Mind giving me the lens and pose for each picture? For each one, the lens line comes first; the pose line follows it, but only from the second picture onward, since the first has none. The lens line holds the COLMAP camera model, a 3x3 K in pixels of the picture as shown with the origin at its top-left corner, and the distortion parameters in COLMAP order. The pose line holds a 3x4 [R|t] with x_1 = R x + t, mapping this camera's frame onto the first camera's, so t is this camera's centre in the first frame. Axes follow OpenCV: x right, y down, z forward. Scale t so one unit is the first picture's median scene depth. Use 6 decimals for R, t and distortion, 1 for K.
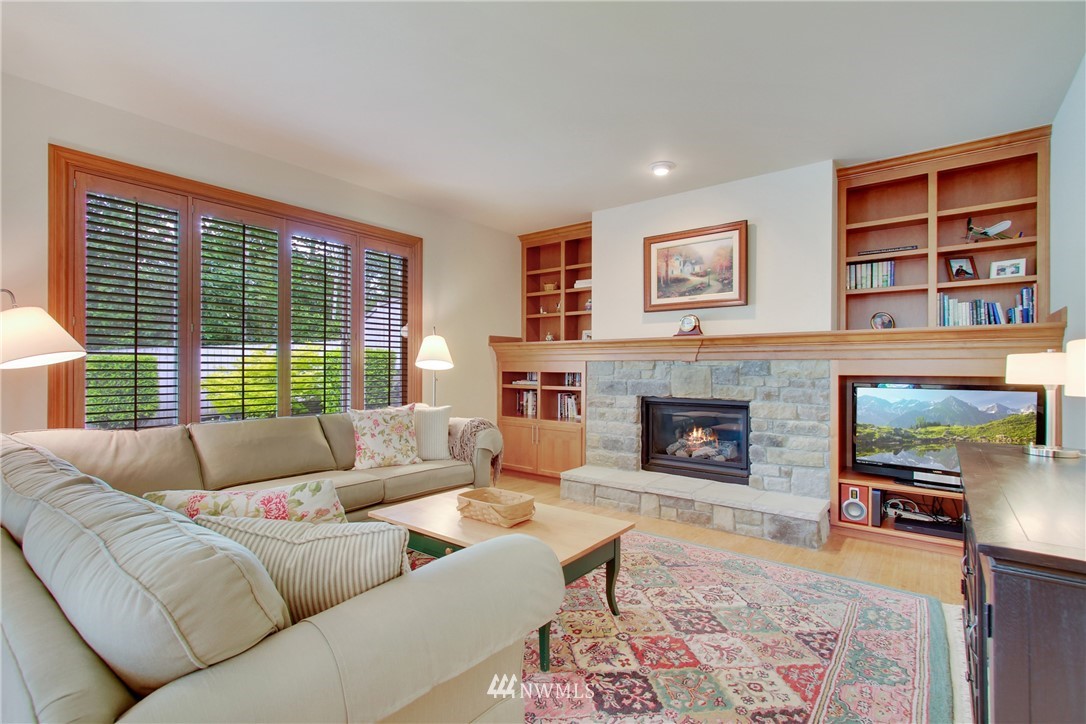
lens RADIAL K [[503.3, 0, 547.6], [0, 503.3, 366.5], [0, 0, 1]] dist [-0.001425, 0.001346]
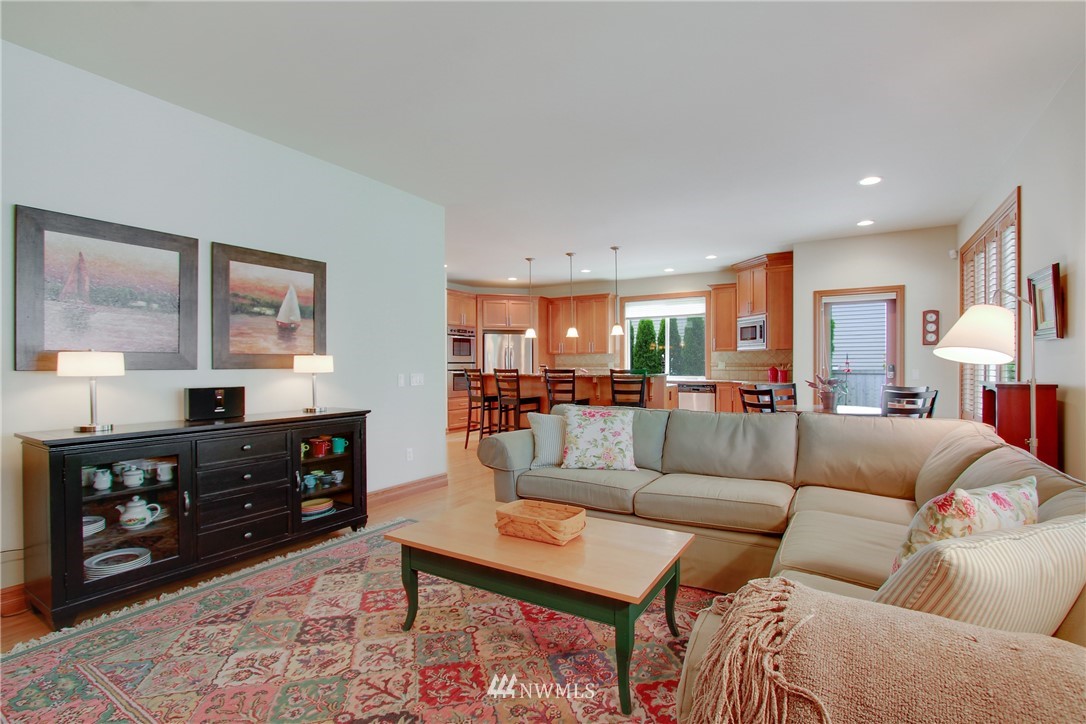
lens RADIAL K [[503.3, 0, 548.6], [0, 503.3, 363.9], [0, 0, 1]] dist [-0.001425, 0.001346]
pose [[-0.993697, -0.000105, -0.112096, -0.020749], [-0.000144, 1.000000, 0.000337, 0.002624], [0.112096, 0.000351, -0.993697, 2.077086]]
